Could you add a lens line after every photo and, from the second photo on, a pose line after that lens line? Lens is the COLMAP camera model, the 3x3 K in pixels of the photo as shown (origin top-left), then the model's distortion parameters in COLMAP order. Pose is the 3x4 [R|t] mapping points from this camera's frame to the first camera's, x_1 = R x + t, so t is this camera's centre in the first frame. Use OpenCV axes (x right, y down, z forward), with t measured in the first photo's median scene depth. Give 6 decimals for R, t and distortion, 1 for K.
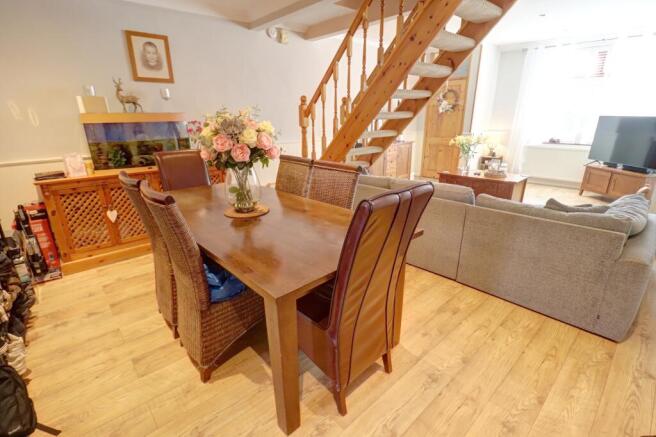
lens RADIAL K [[306.6, 0, 327.8], [0, 306.6, 221.8], [0, 0, 1]] dist [-0.011150, -0.007981]
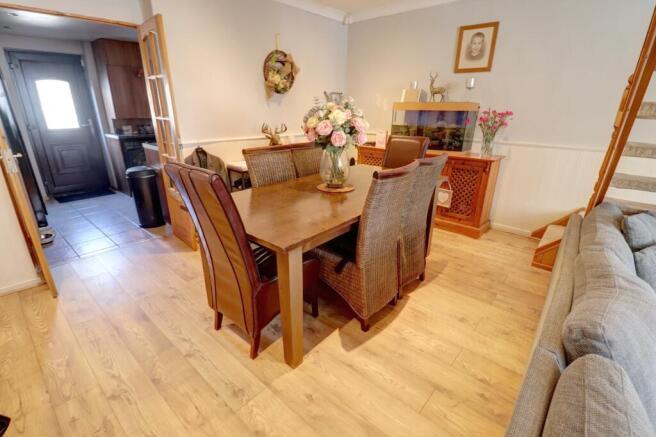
lens RADIAL K [[306.6, 0, 323.2], [0, 306.6, 220.2], [0, 0, 1]] dist [-0.011150, -0.007981]
pose [[0.107477, 0.352163, -0.929747, 0.554014], [-0.327087, 0.895630, 0.301430, -0.167954], [0.938862, 0.271712, 0.211448, 0.478909]]
